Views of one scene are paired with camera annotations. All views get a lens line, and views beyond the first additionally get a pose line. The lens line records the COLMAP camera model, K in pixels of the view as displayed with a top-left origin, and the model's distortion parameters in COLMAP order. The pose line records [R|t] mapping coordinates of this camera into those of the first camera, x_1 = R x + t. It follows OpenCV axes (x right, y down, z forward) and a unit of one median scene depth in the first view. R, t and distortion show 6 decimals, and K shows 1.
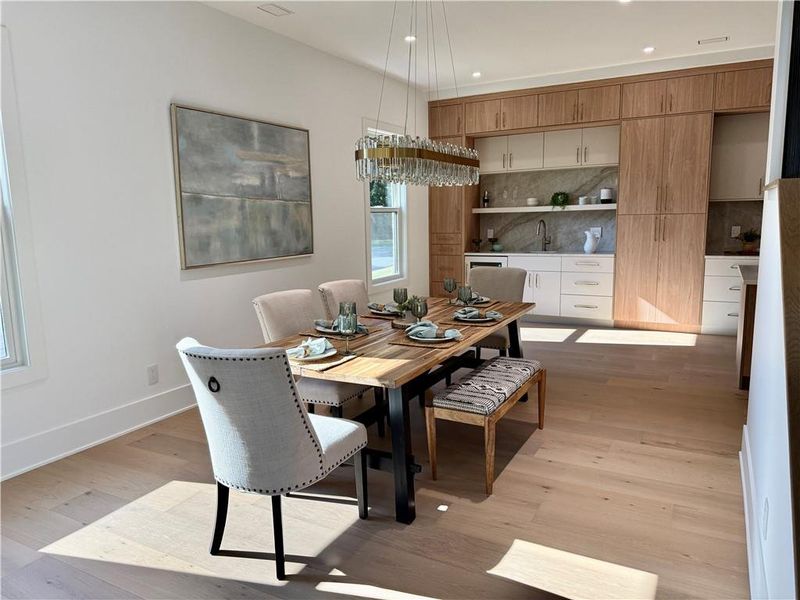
lens RADIAL K [[560.7, 0, 398.8], [0, 560.7, 303.6], [0, 0, 1]] dist [0.102851, -0.163040]
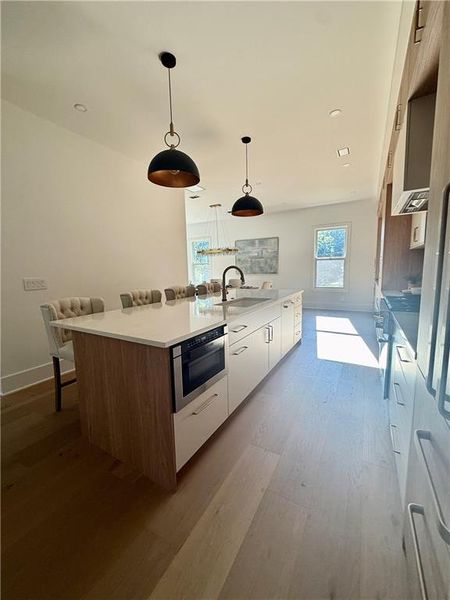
lens RADIAL K [[238.6, 0, 225.0], [0, 238.6, 300.0], [0, 0, 1]] dist [-0.000777, 0.000096]
pose [[-0.018349, 0.153762, -0.987938, 1.547458], [-0.137252, 0.978362, 0.154821, -0.138142], [0.990366, 0.138437, 0.003152, 0.861817]]
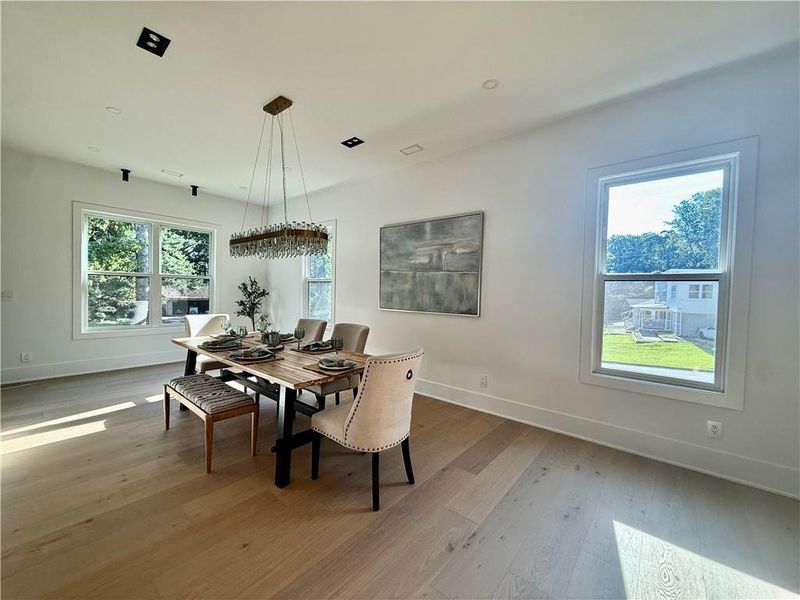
lens RADIAL K [[318.1, 0, 398.2], [0, 318.1, 299.8], [0, 0, 1]] dist [-0.000777, 0.000096]
pose [[-0.198342, 0.041847, -0.979239, 0.628621], [-0.174631, 0.981593, 0.077319, -0.173338], [0.964450, 0.186342, -0.187383, 1.164864]]
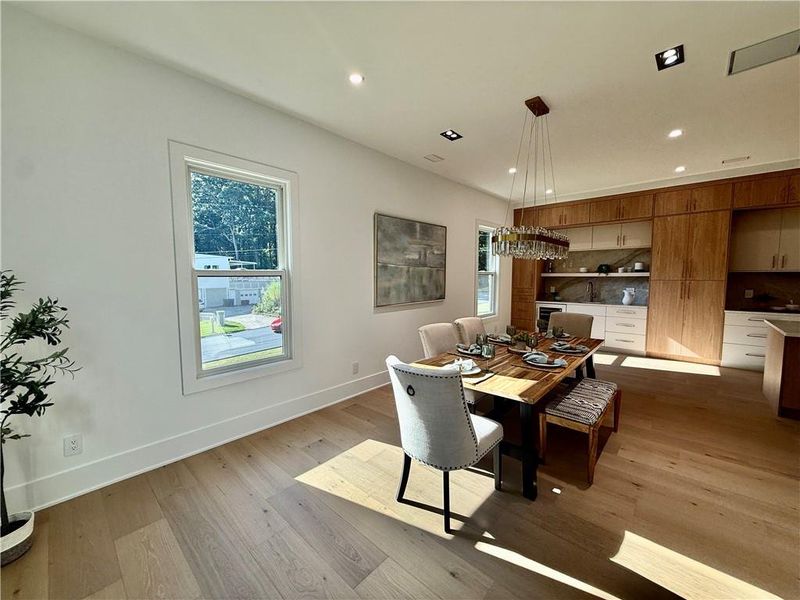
lens RADIAL K [[318.1, 0, 398.2], [0, 318.1, 299.8], [0, 0, 1]] dist [-0.000777, 0.000096]
pose [[0.971270, 0.034972, -0.235395, -0.080025], [-0.053300, 0.995983, -0.071952, -0.015639], [0.231933, 0.082431, 0.969233, 0.076009]]
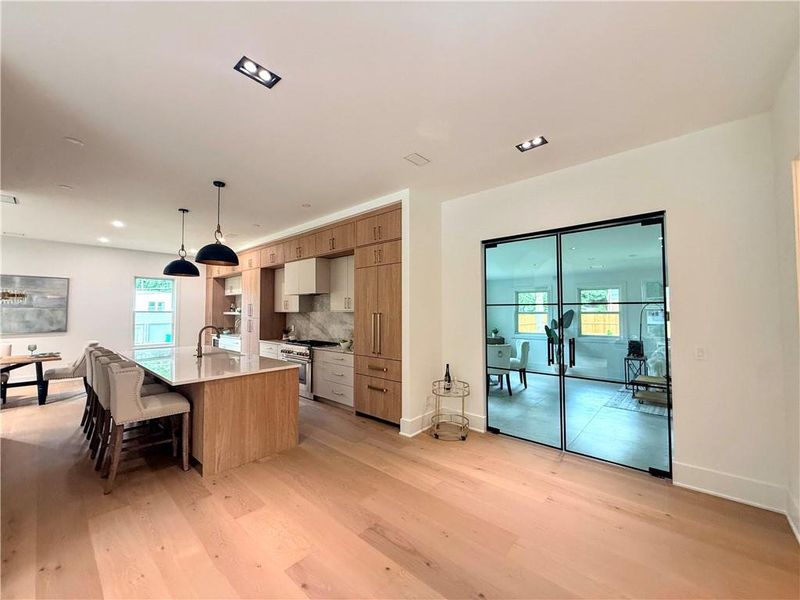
lens RADIAL K [[318.1, 0, 398.2], [0, 318.1, 299.8], [0, 0, 1]] dist [-0.000777, 0.000096]
pose [[0.973411, 0.011936, -0.228754, 1.700661], [-0.055905, 0.980823, -0.186713, -0.062202], [0.222139, 0.194537, 0.955411, 0.088735]]
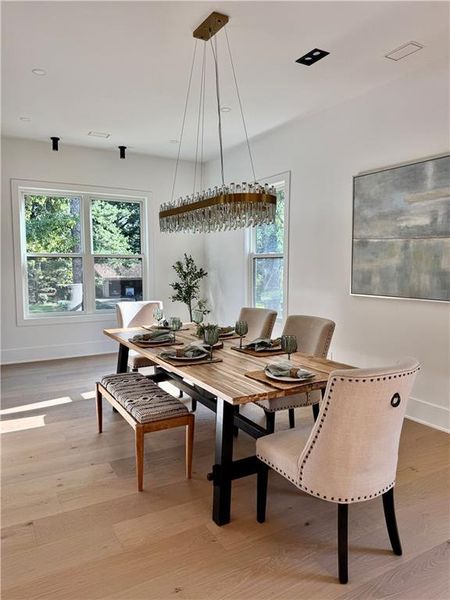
lens RADIAL K [[420.5, 0, 223.0], [0, 420.5, 301.9], [0, 0, 1]] dist [0.102851, -0.163040]
pose [[-0.526271, 0.097932, -0.844658, 0.608824], [-0.123794, 0.973938, 0.190052, -0.185000], [0.841257, 0.204583, -0.500432, 1.161600]]
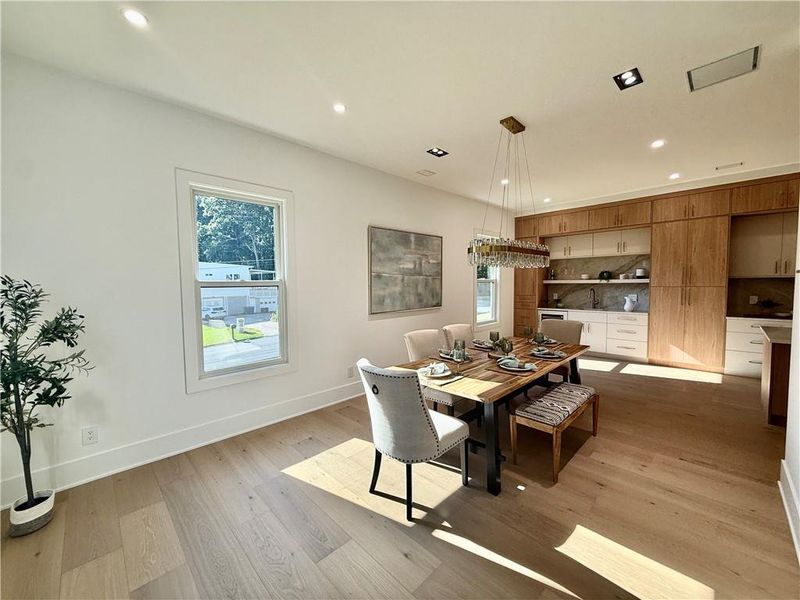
lens RADIAL K [[318.1, 0, 398.2], [0, 318.1, 299.8], [0, 0, 1]] dist [-0.000777, 0.000096]
pose [[0.956784, 0.025065, -0.289719, 0.000384], [-0.053652, 0.994390, -0.091155, -0.017514], [0.285809, 0.102759, 0.952761, 0.049860]]
